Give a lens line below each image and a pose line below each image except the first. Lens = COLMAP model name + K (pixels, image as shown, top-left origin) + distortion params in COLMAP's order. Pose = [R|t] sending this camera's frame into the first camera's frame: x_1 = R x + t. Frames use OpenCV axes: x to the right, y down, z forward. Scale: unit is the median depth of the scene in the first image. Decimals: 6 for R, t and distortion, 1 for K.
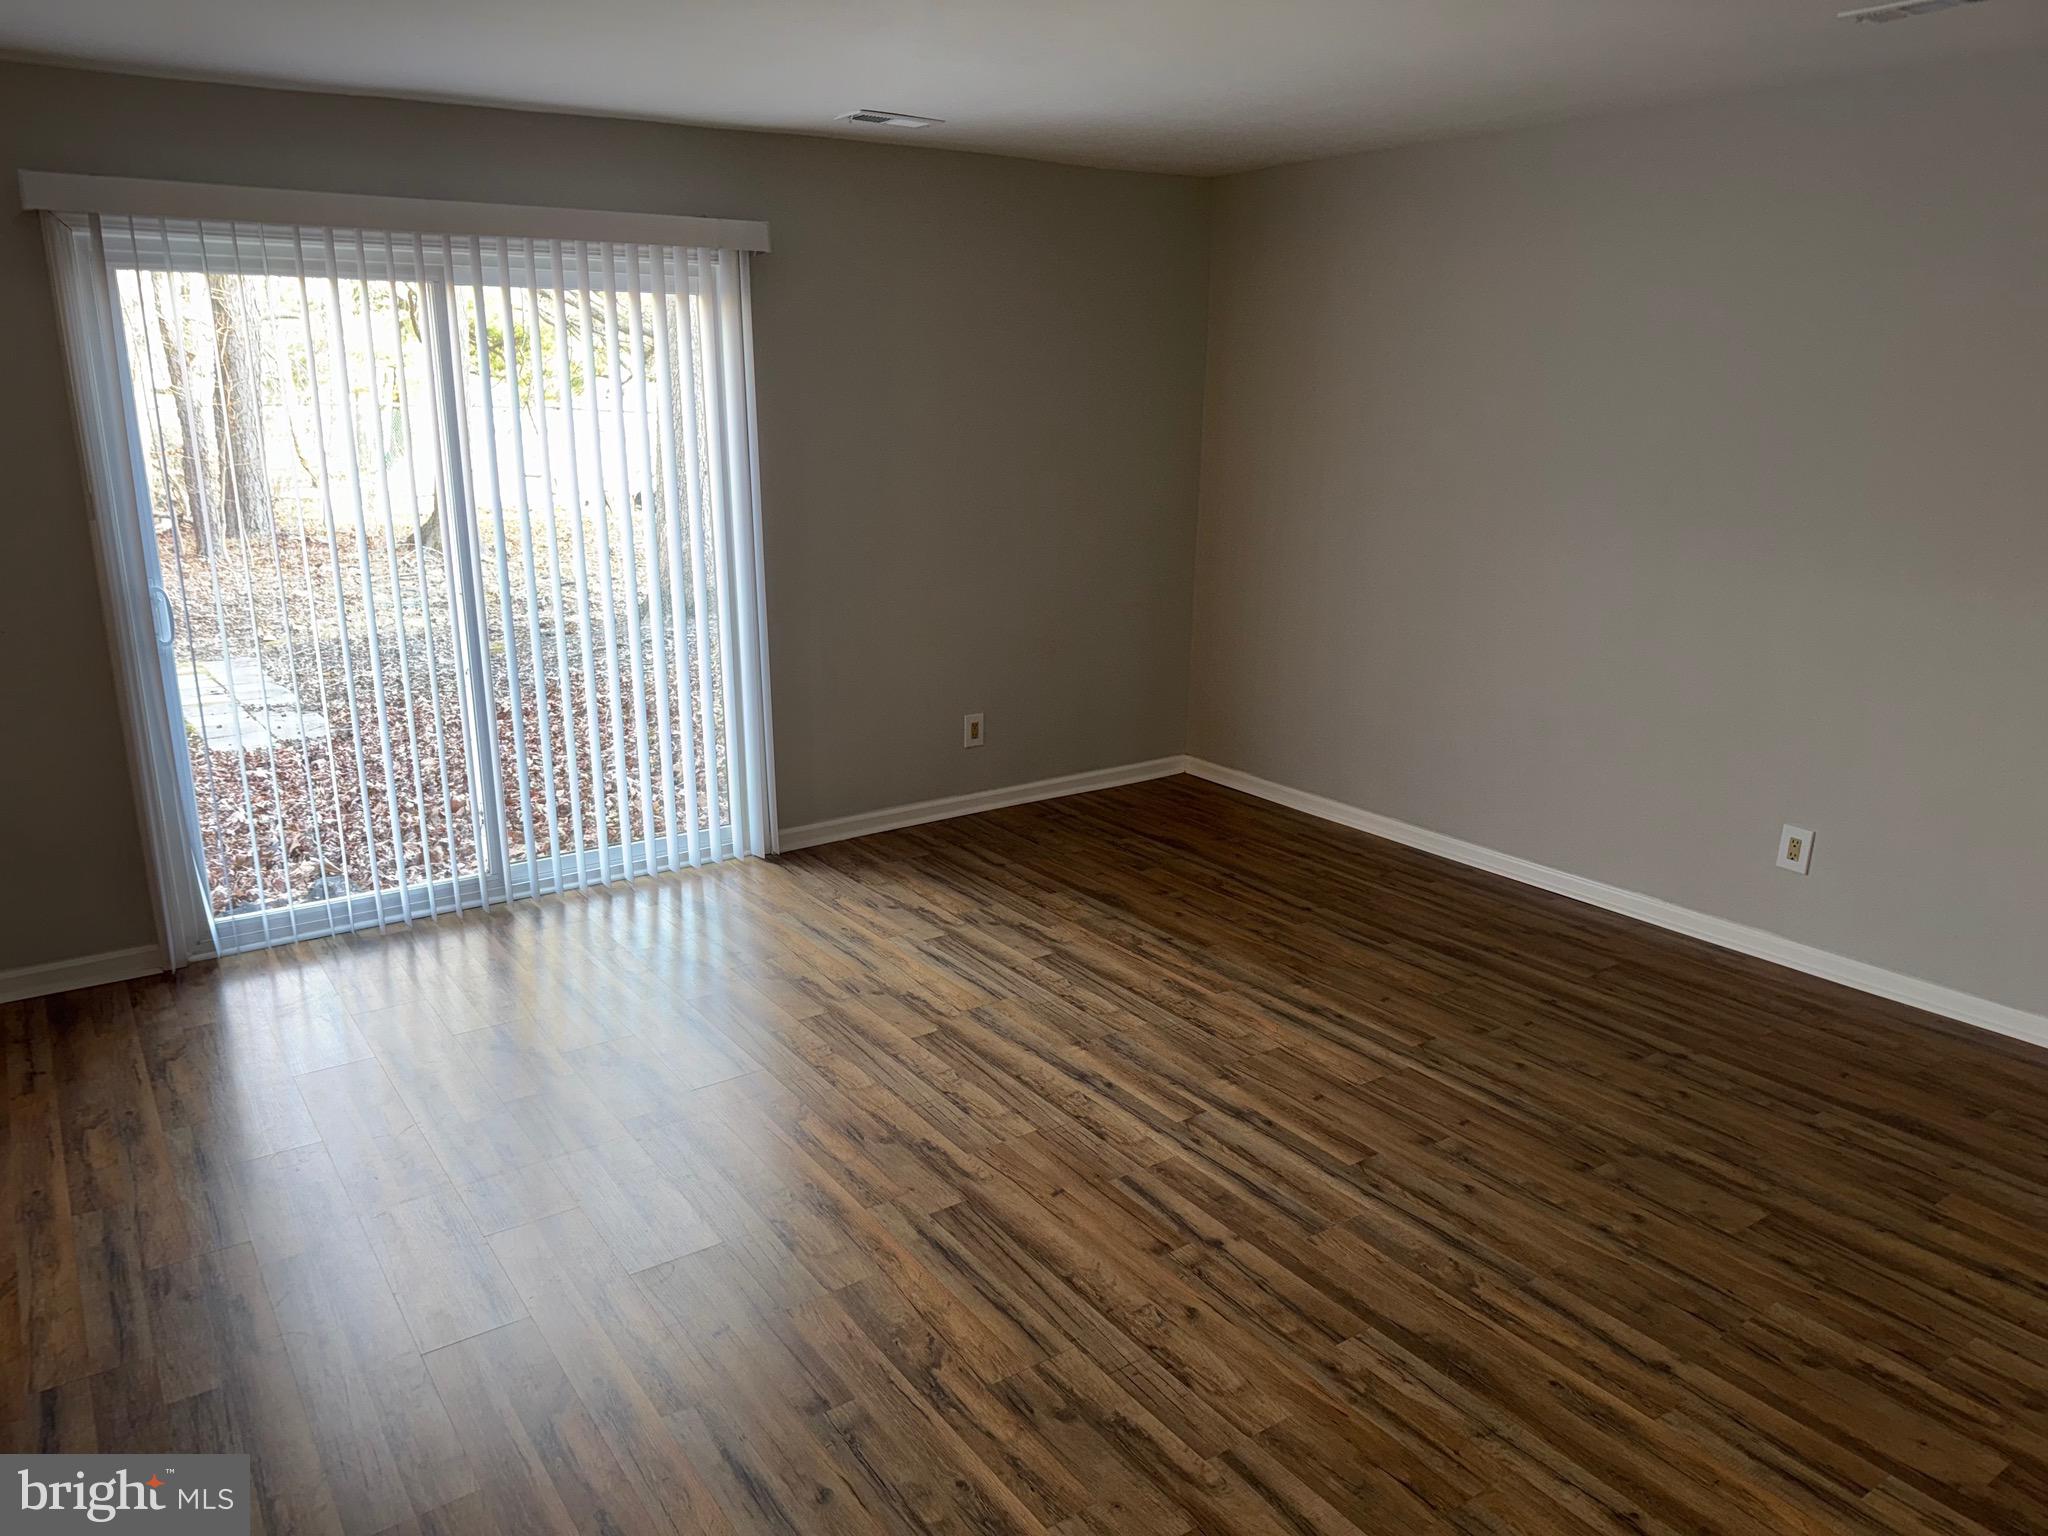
lens RADIAL K [[1442.2, 0, 1024.0], [0, 1442.2, 768.0], [0, 0, 1]] dist [0.121377, -0.199575]
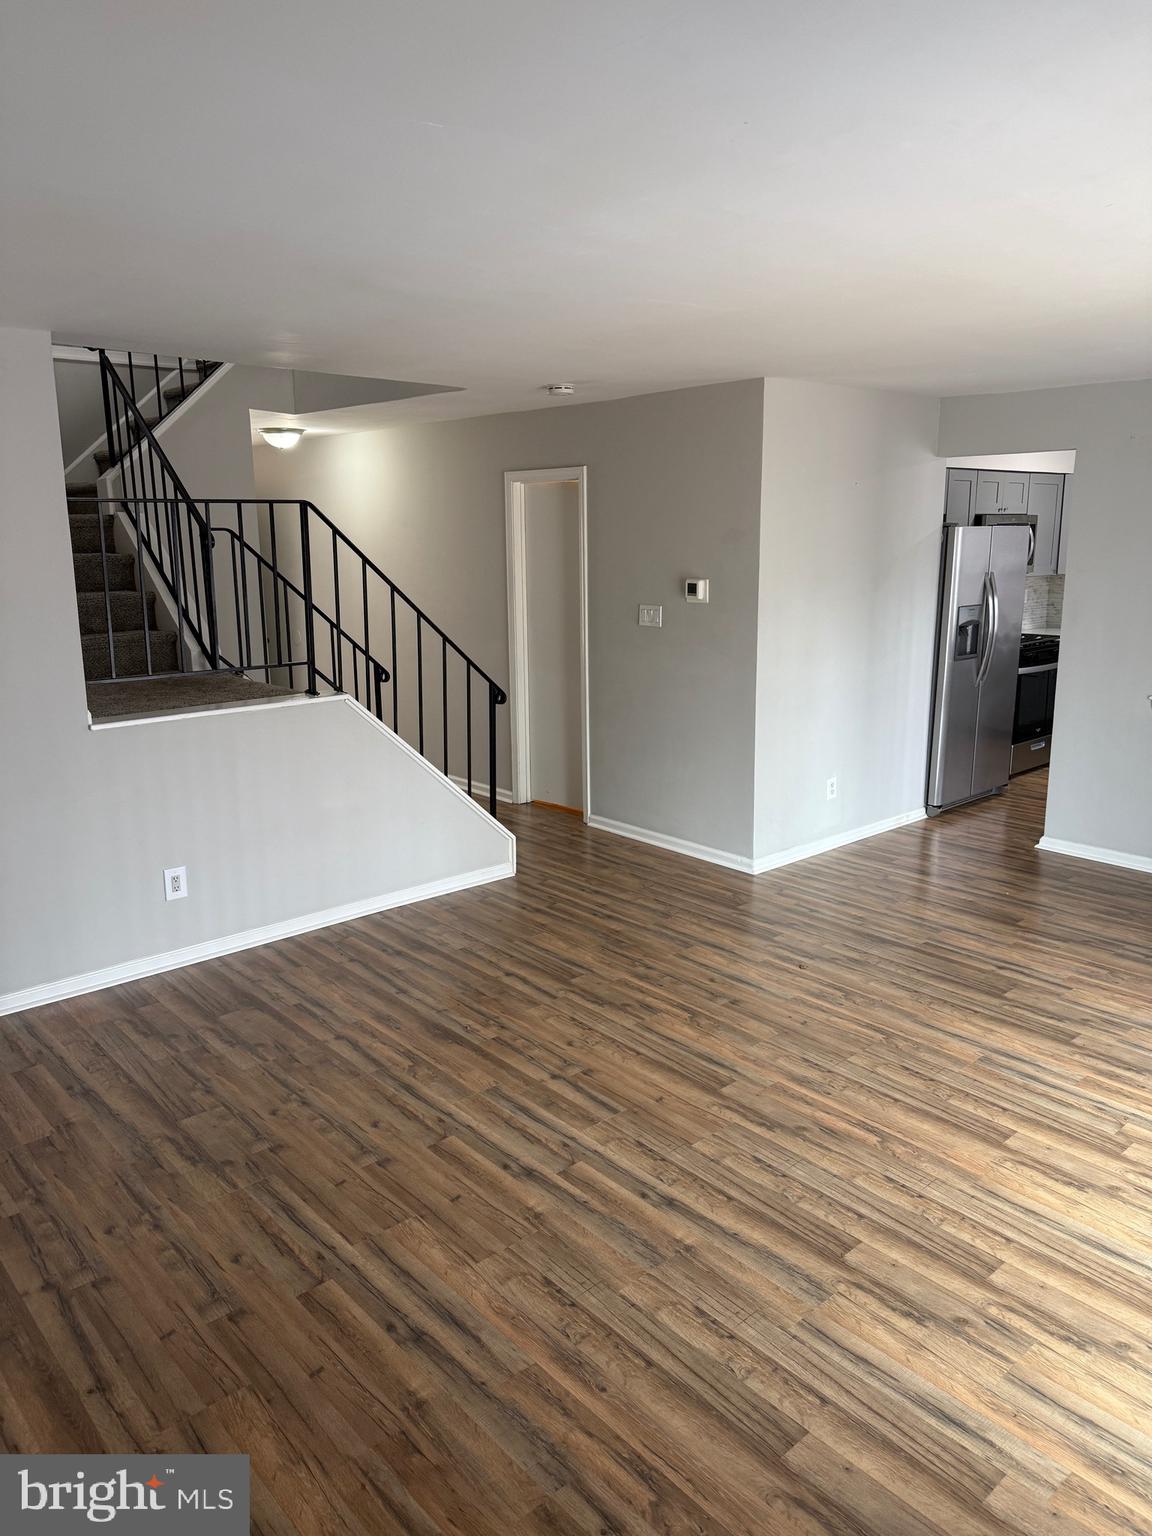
lens RADIAL K [[1062.7, 0, 576.0], [0, 1062.7, 768.0], [0, 0, 1]] dist [0.173594, -0.379789]
pose [[-0.993199, 0.032456, -0.111818, 0.214002], [-0.022361, 0.889315, 0.456748, -0.493271], [0.114266, 0.456142, -0.882541, 1.762780]]
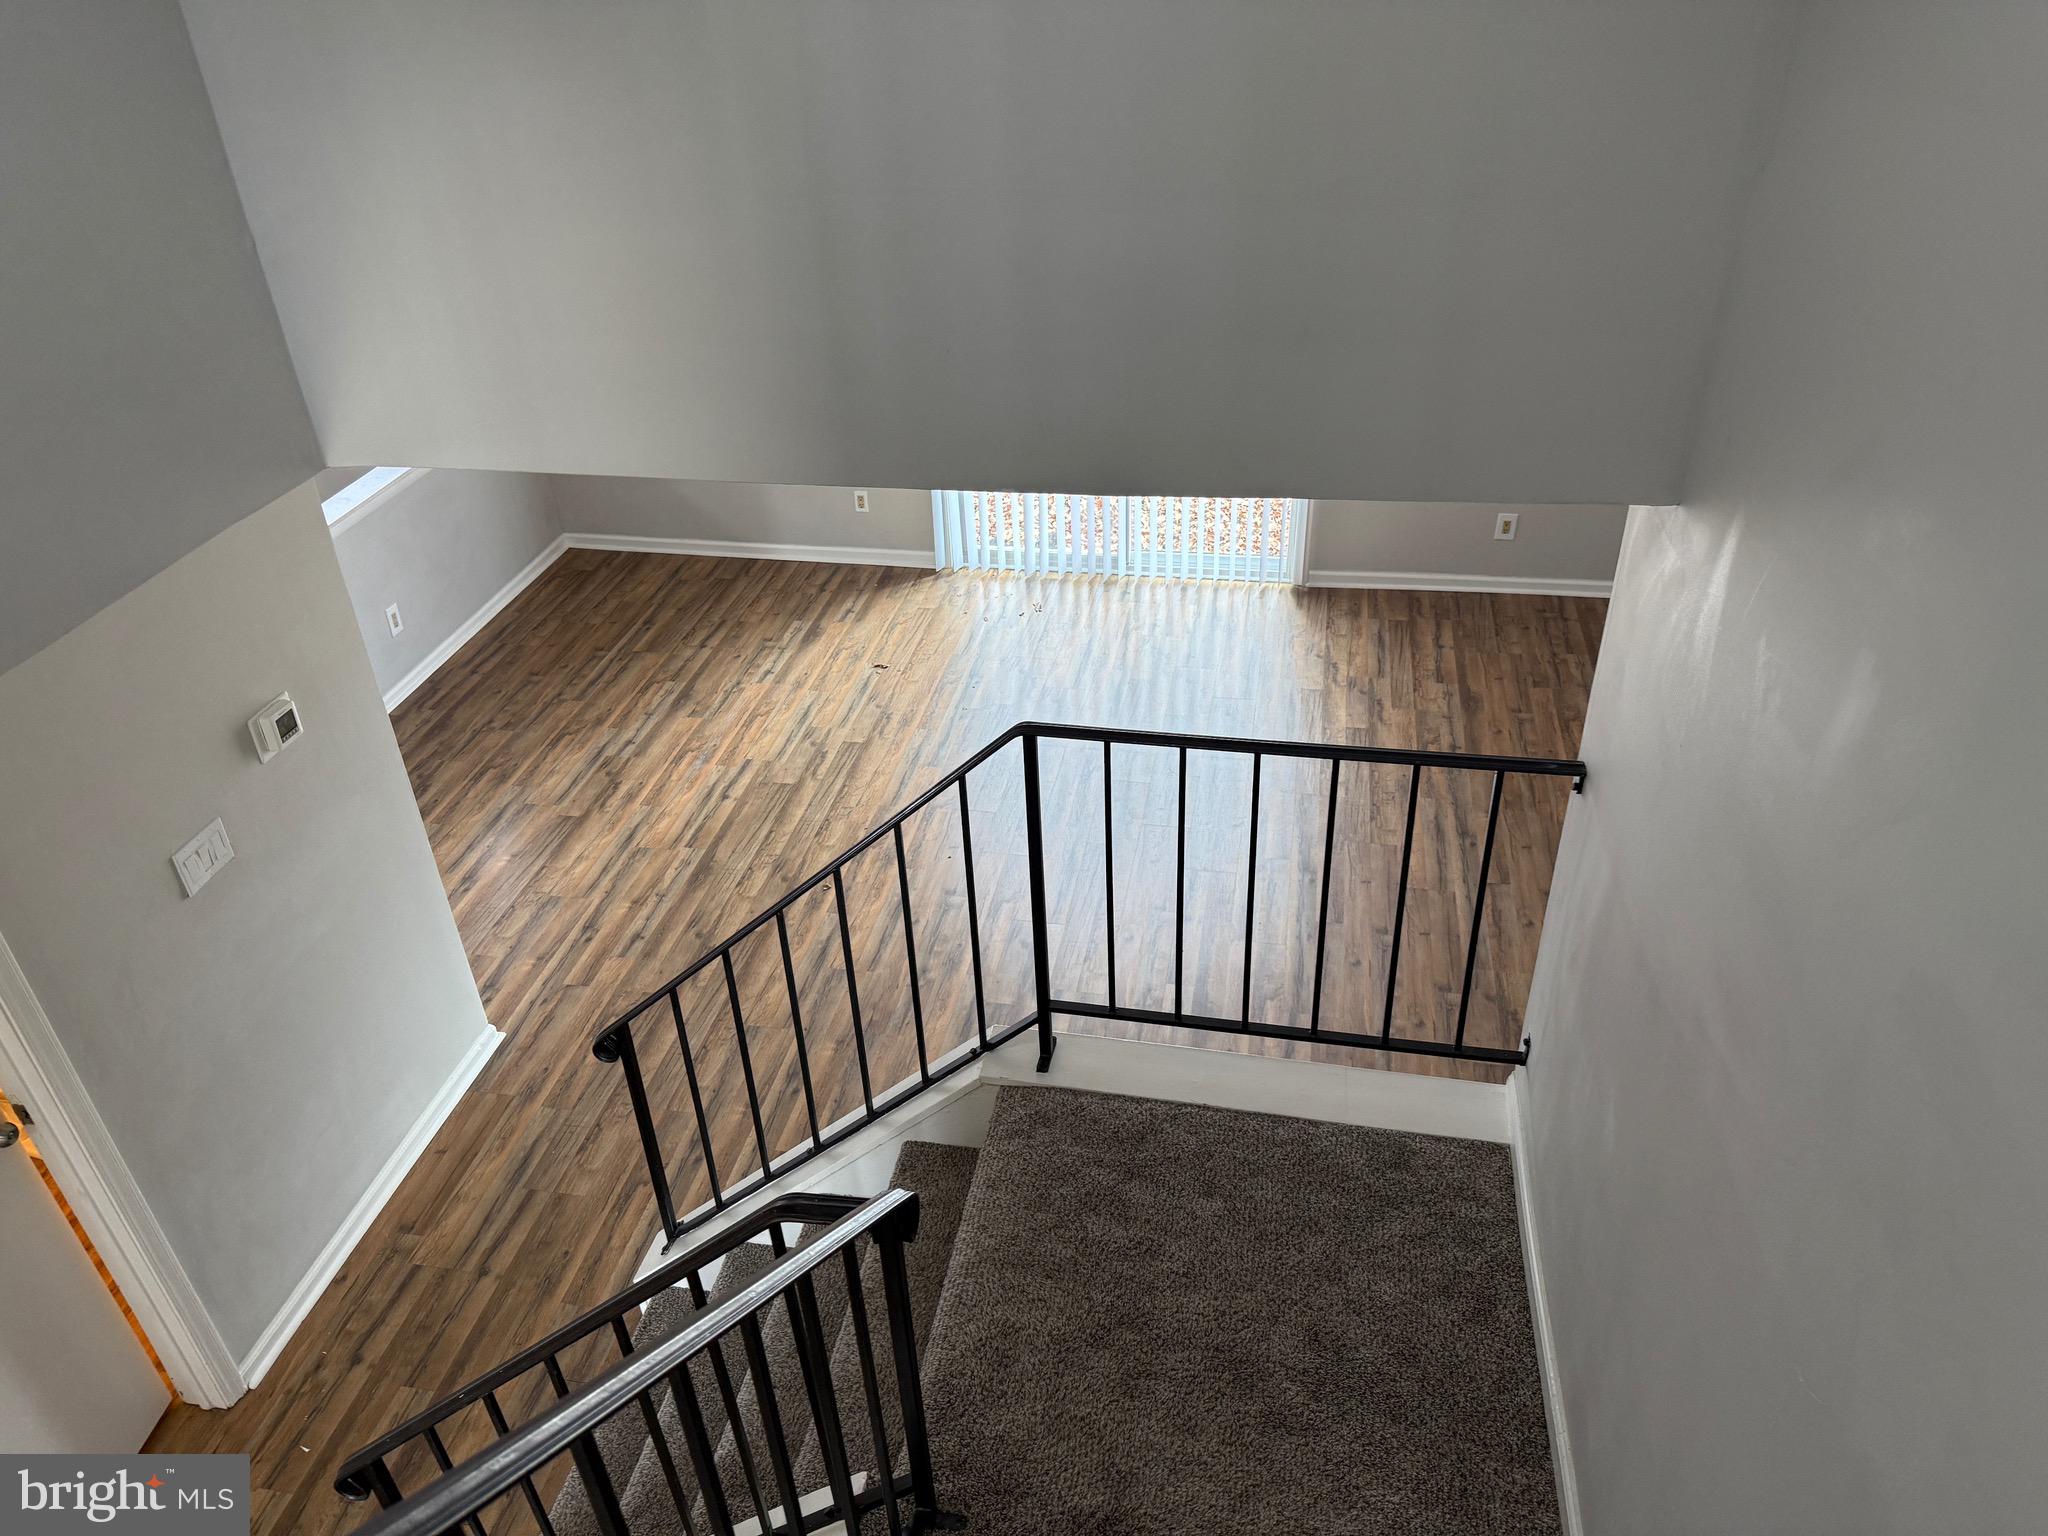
lens RADIAL K [[1442.2, 0, 1024.0], [0, 1442.2, 768.0], [0, 0, 1]] dist [0.121377, -0.199575]
pose [[0.699608, 0.366443, -0.613407, 0.925059], [-0.152407, 0.915253, 0.372939, -0.432227], [0.698083, -0.167423, 0.696167, -0.306463]]
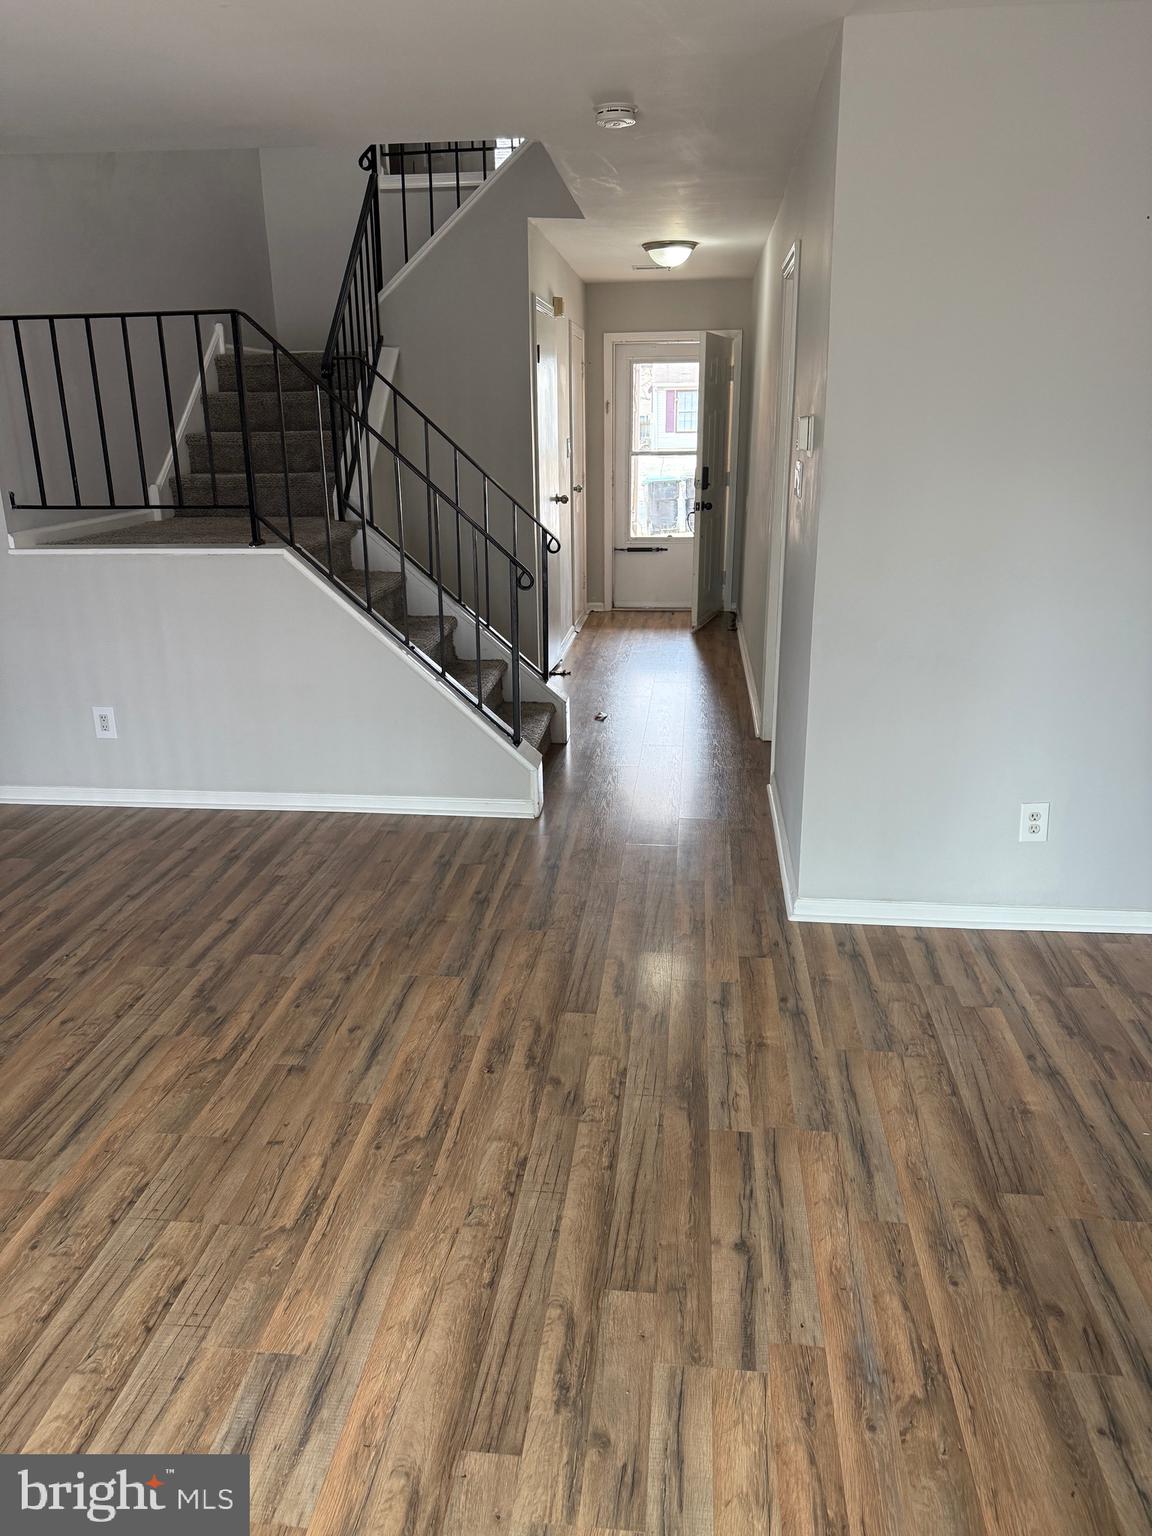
lens RADIAL K [[1081.7, 0, 576.0], [0, 1081.7, 768.0], [0, 0, 1]] dist [0.121377, -0.199575]
pose [[-0.756281, -0.195511, 0.624351, -0.757475], [0.176228, 0.858157, 0.482192, -0.231967], [-0.630066, 0.474701, -0.614554, 1.052120]]
